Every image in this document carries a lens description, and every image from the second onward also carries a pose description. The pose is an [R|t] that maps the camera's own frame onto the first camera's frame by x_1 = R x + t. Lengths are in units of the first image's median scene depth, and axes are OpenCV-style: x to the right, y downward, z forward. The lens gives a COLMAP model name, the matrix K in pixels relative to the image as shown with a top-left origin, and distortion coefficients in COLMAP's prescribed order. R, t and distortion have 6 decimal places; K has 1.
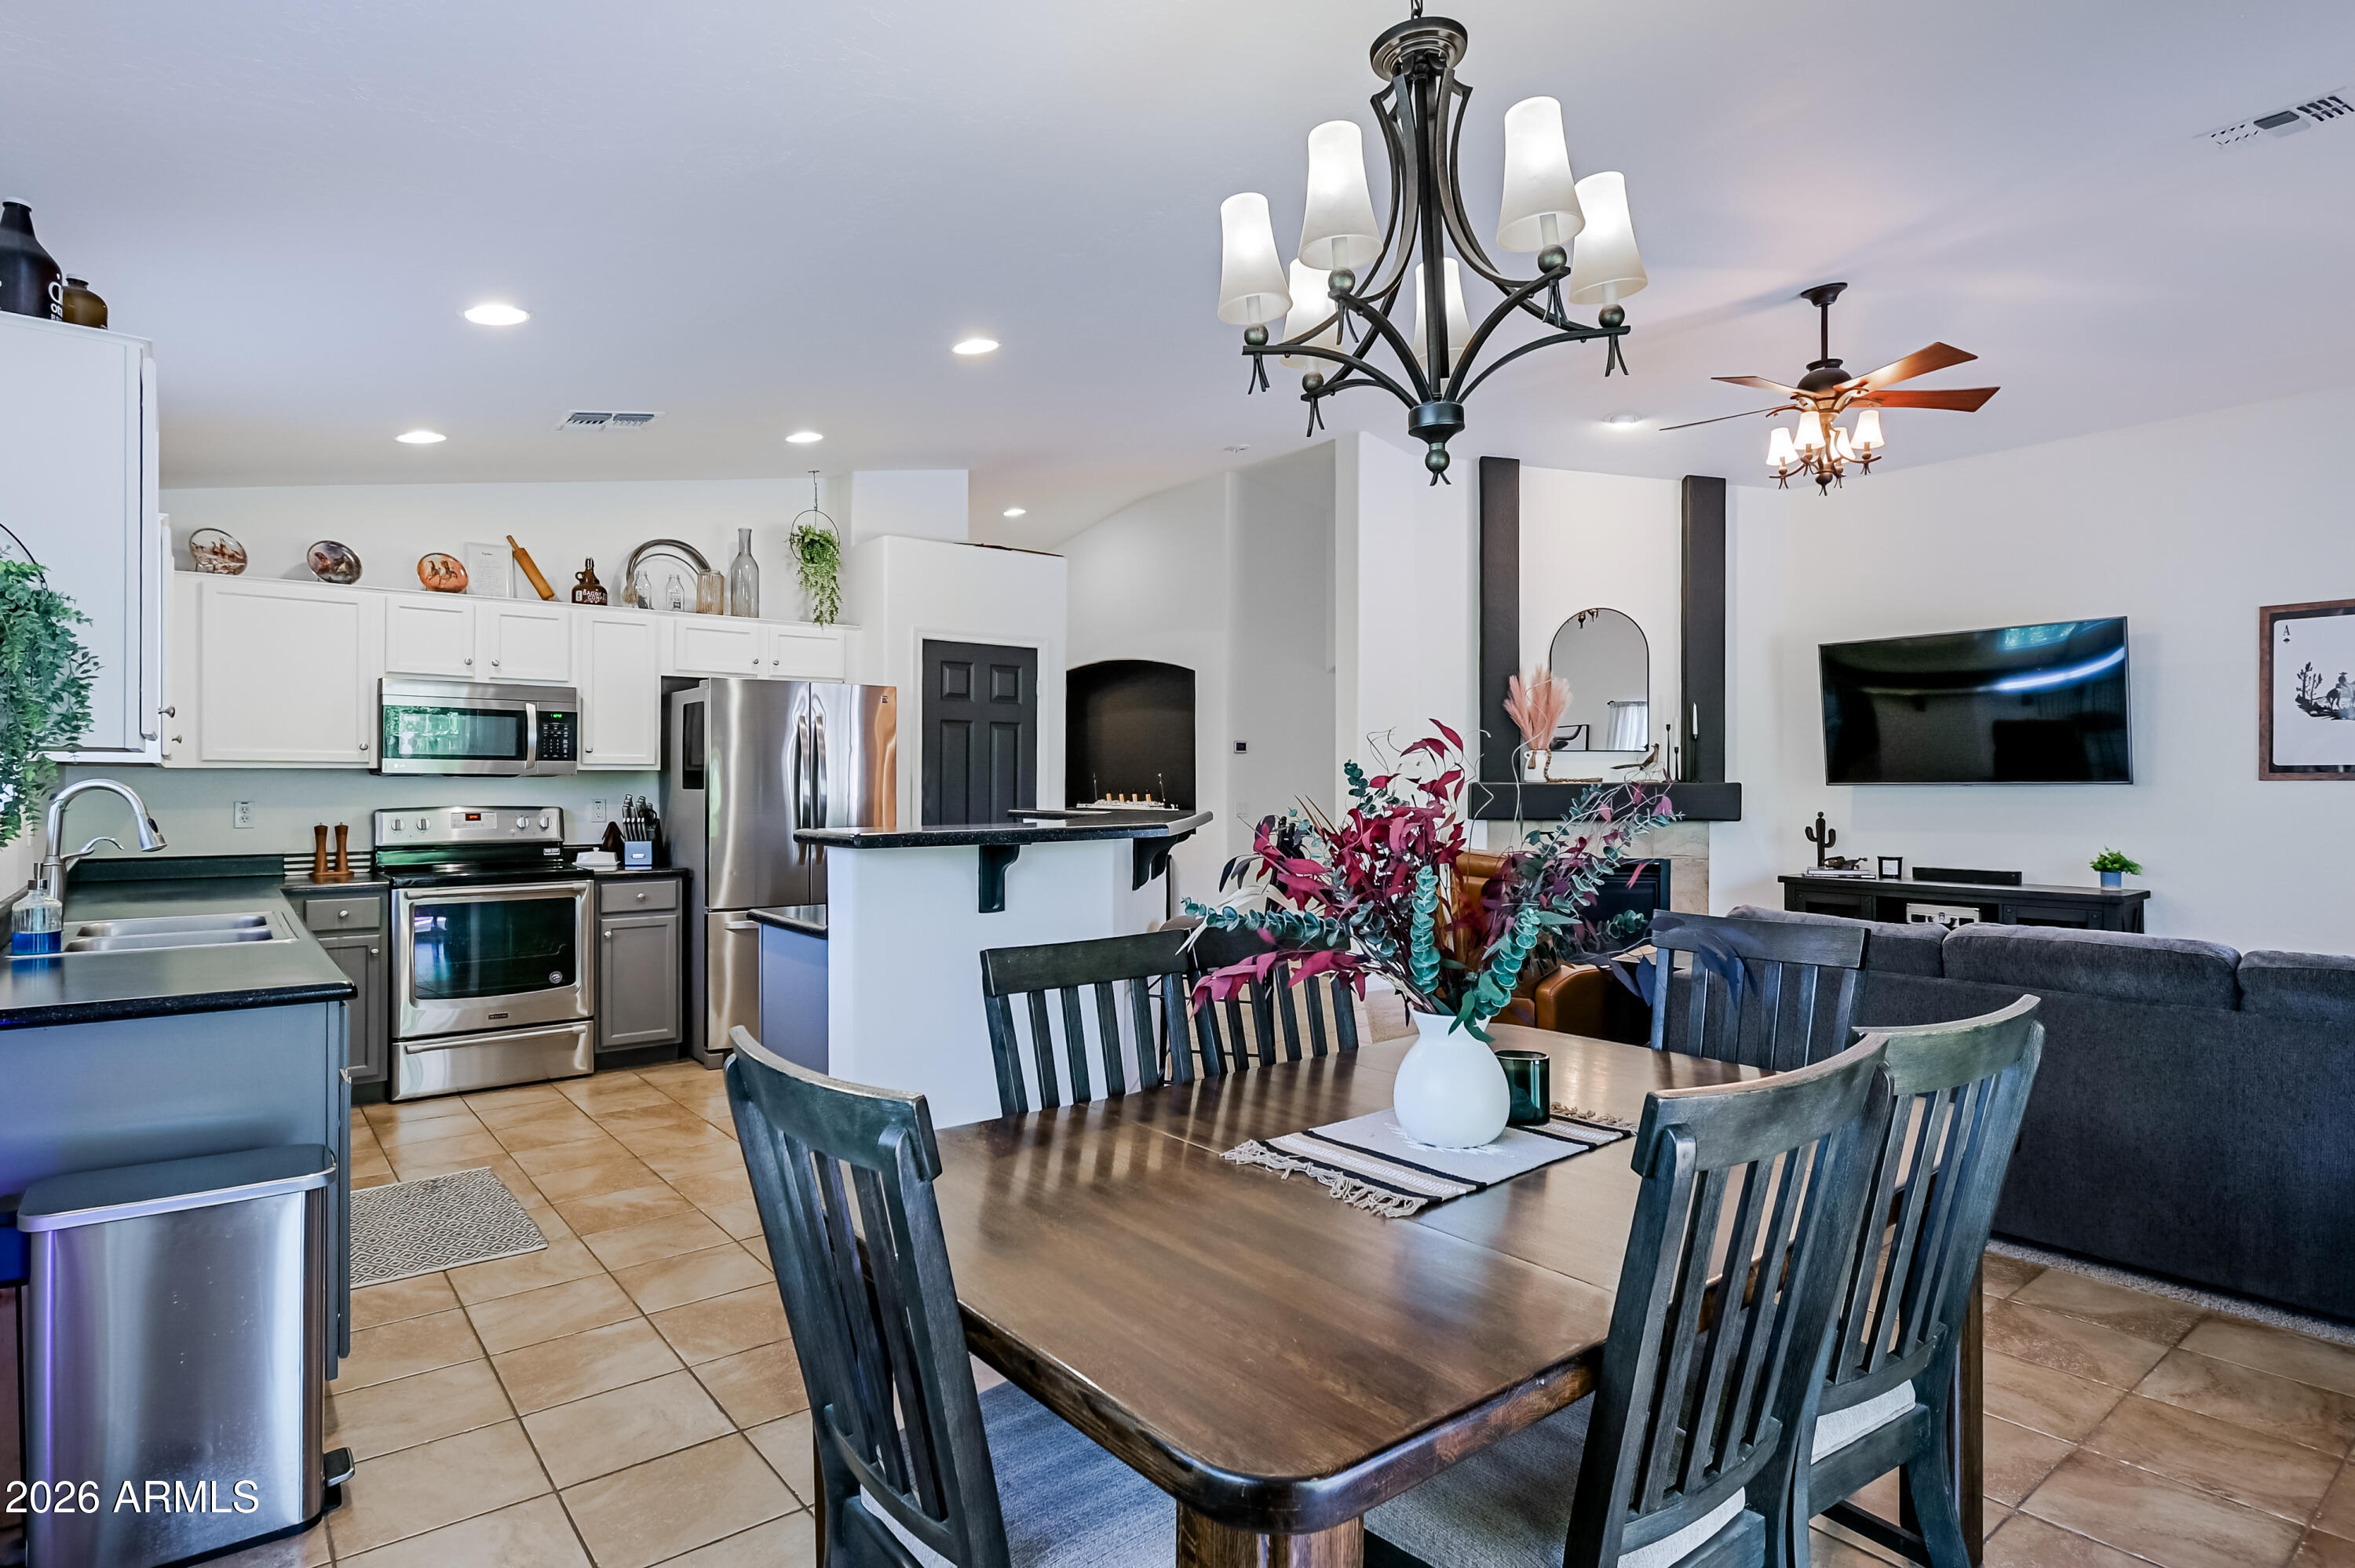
lens RADIAL K [[1225.9, 0, 1175.6], [0, 1225.9, 782.8], [0, 0, 1]] dist [0.007368, -0.001318]
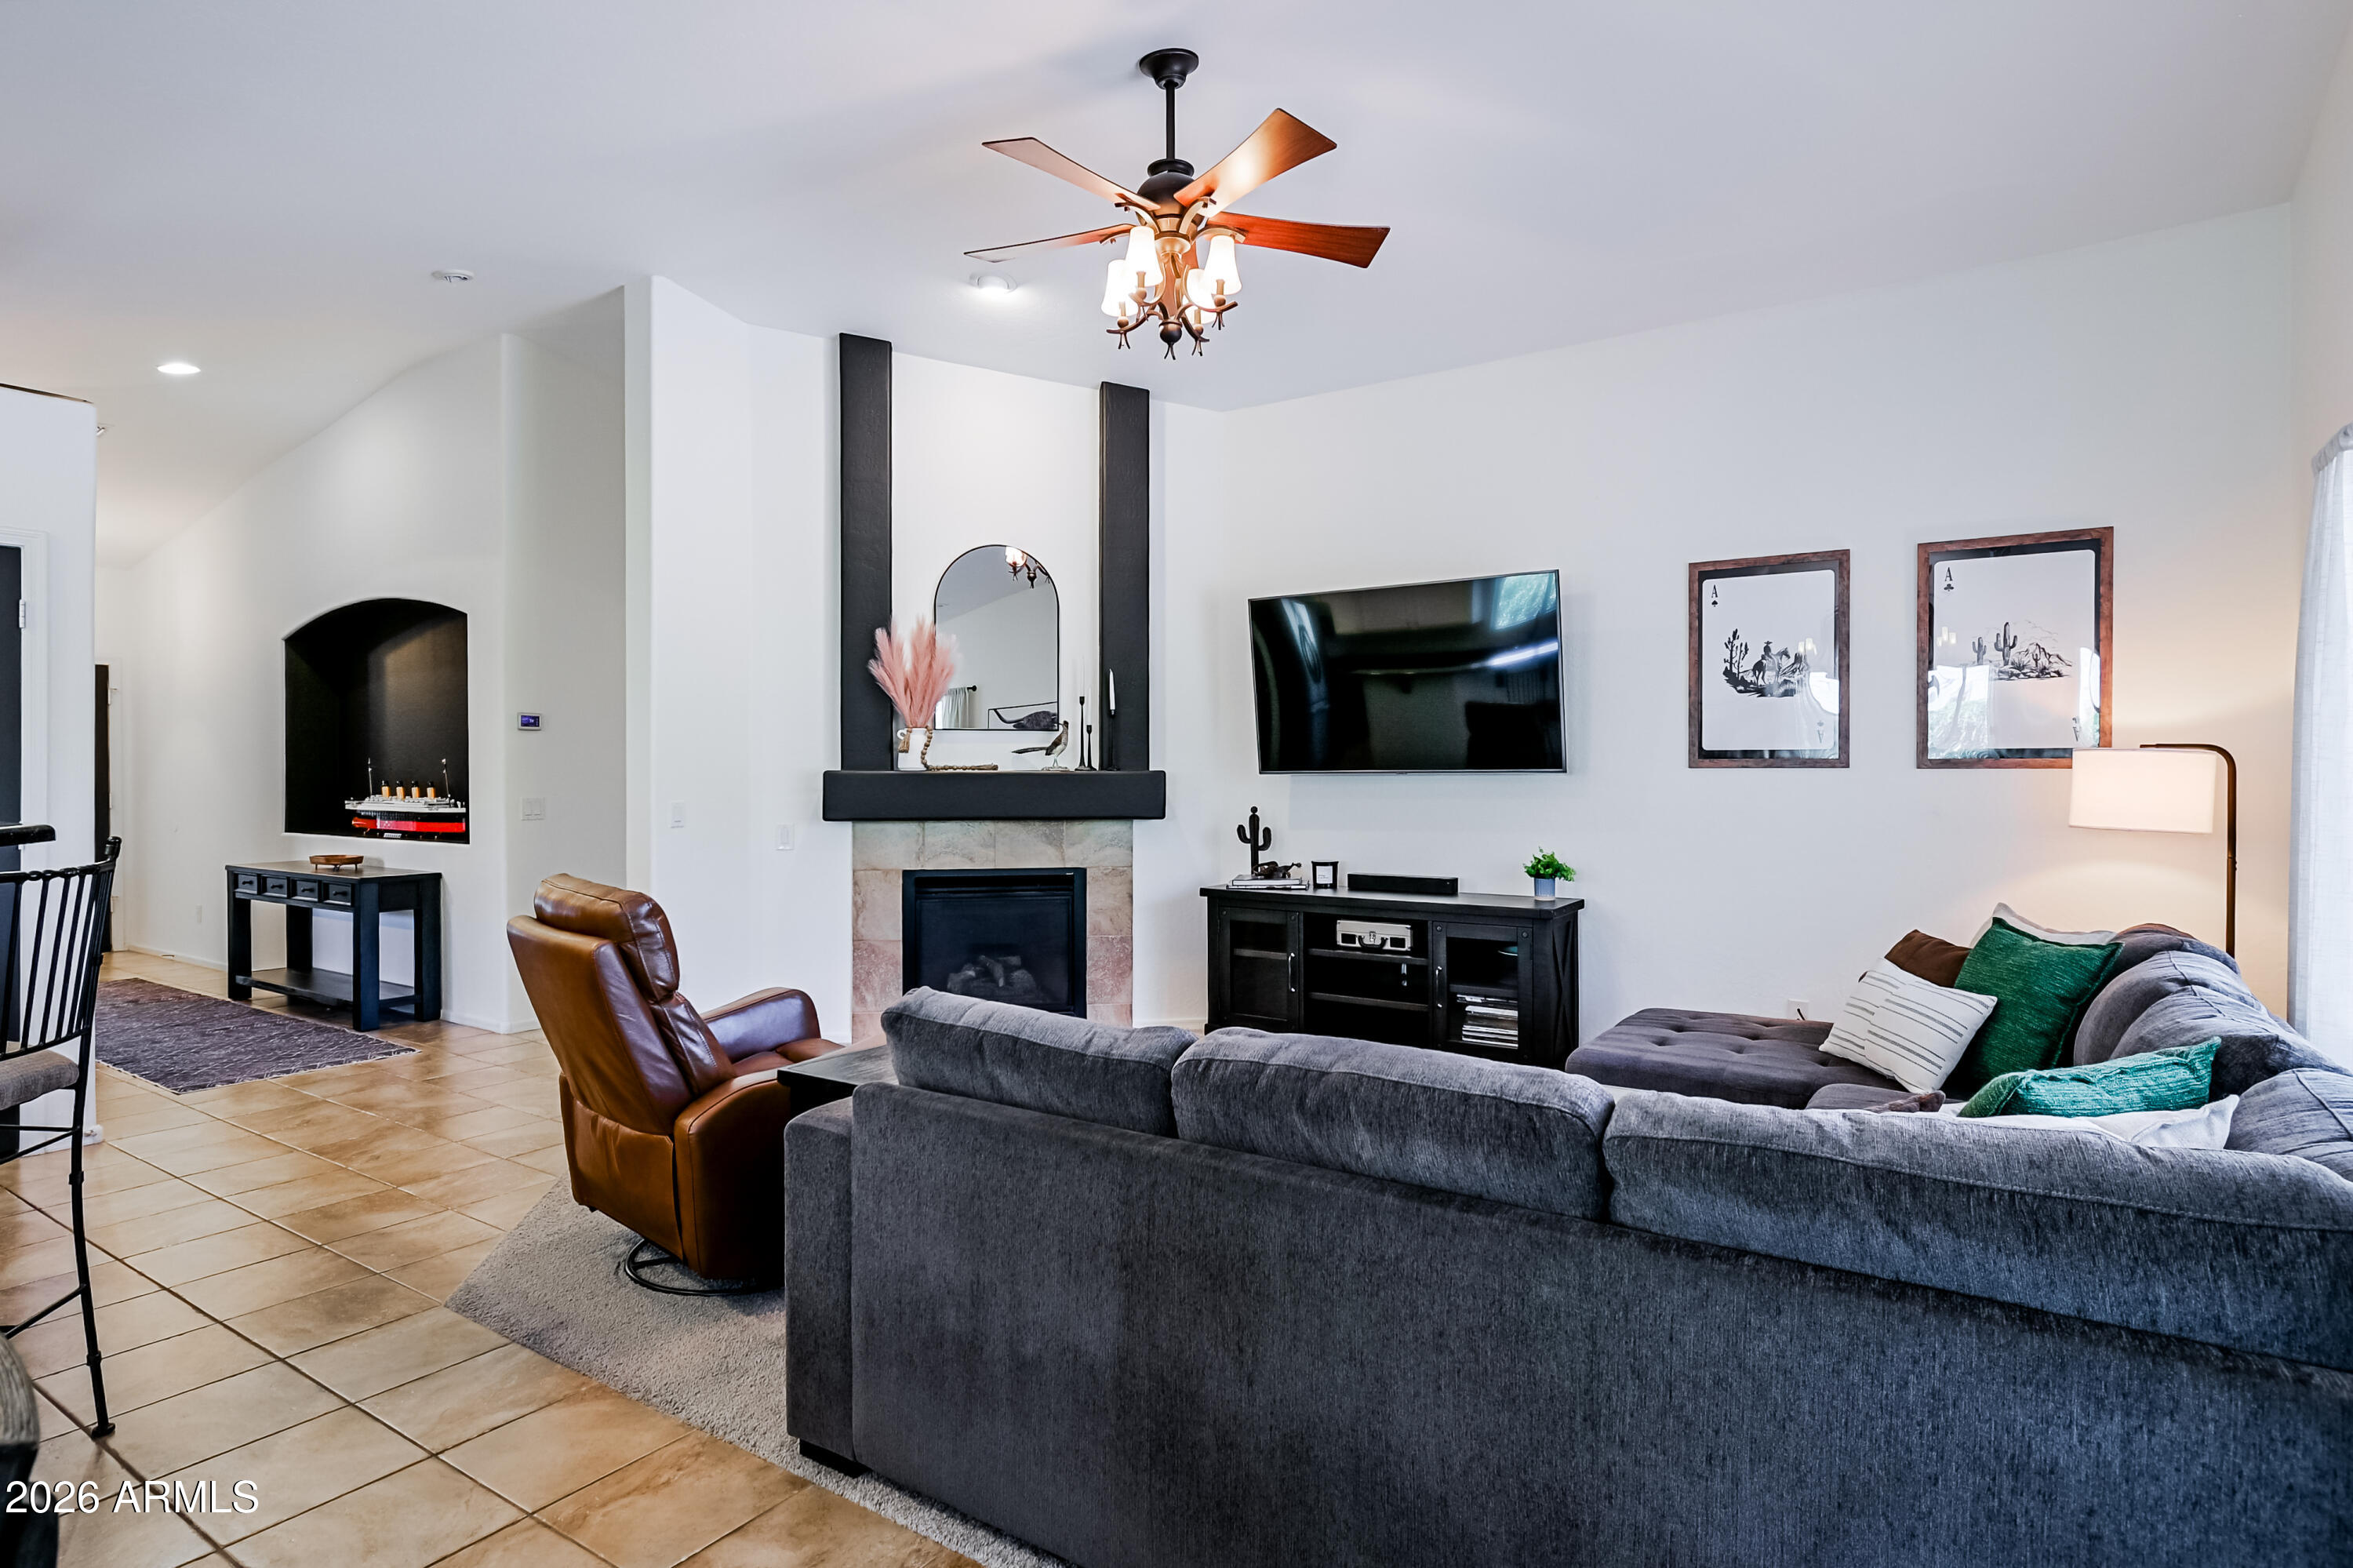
lens RADIAL K [[1223.0, 0, 1176.7], [0, 1223.0, 766.9], [0, 0, 1]] dist [0.001172, 0.000178]
pose [[0.952808, 0.000340, 0.303572, 0.288851], [0.001018, 0.999990, -0.004315, 0.000910], [-0.303570, 0.004420, 0.952799, 0.305816]]
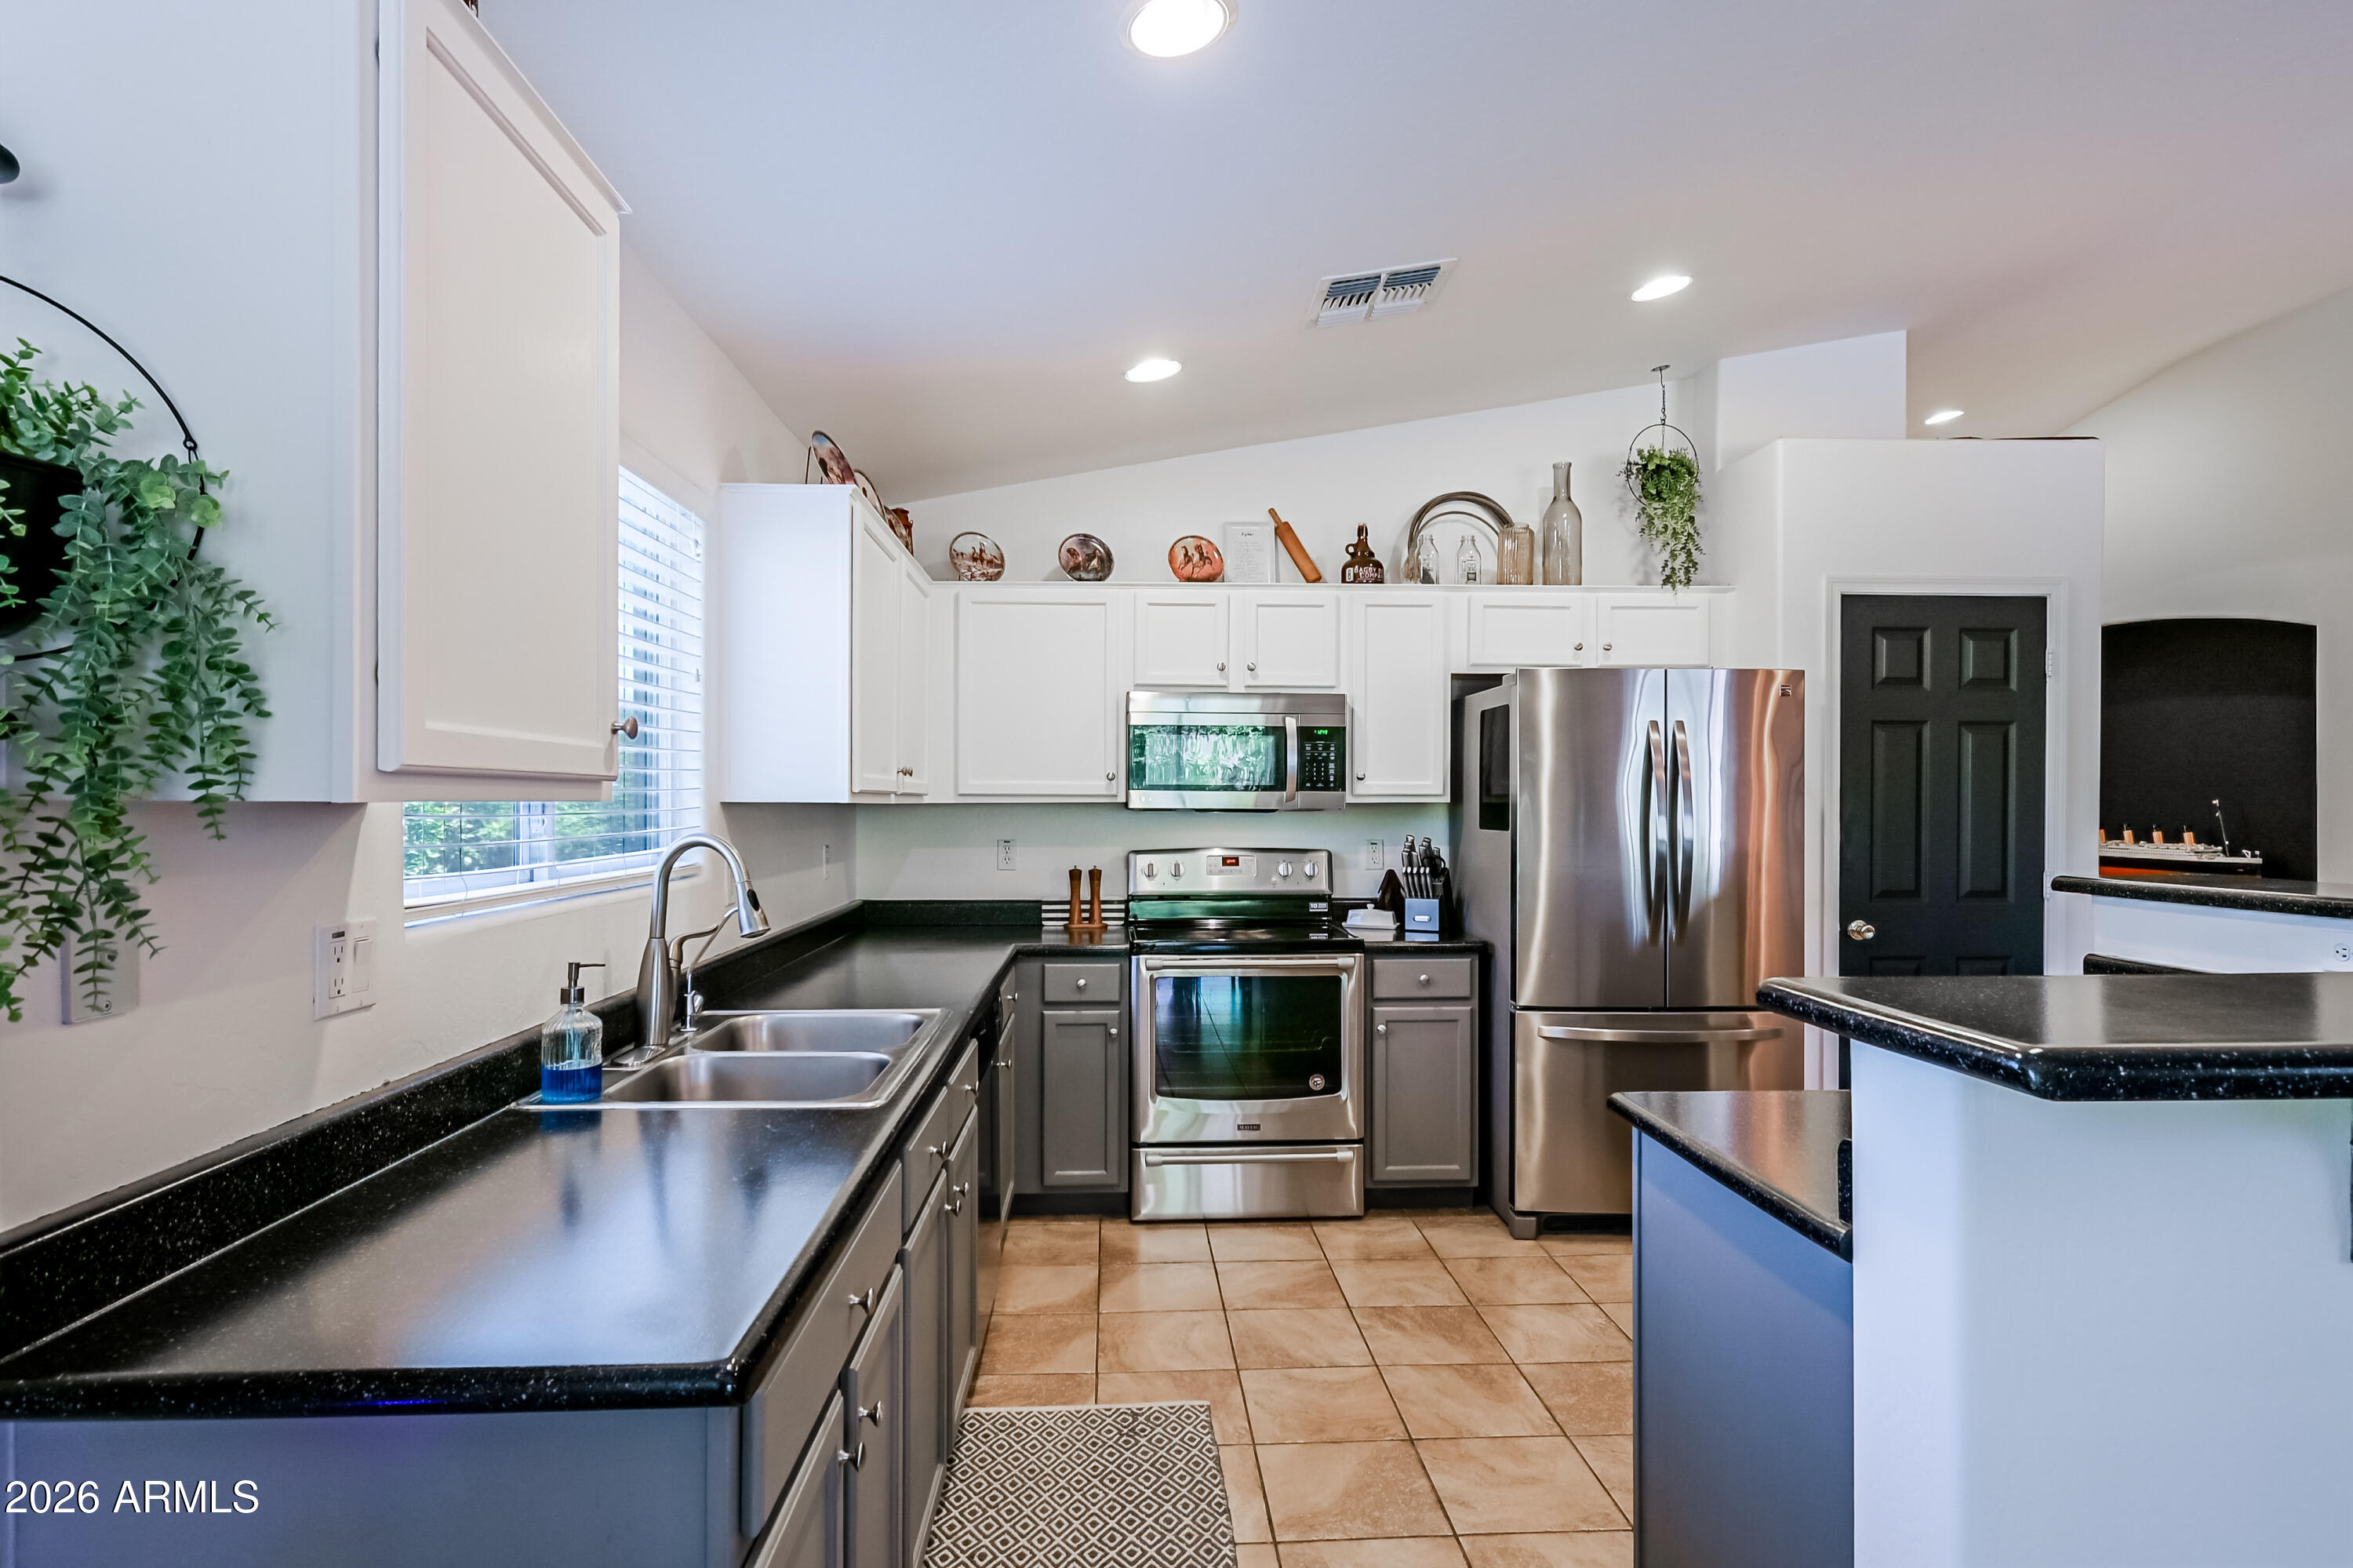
lens RADIAL K [[1212.7, 0, 1169.8], [0, 1212.7, 799.3], [0, 0, 1]] dist [-0.001603, -0.000441]
pose [[0.809971, 0.000441, -0.586469, -0.132843], [-0.000597, 1.000000, -0.000072, -0.012188], [0.586469, 0.000408, 0.809971, 0.320743]]
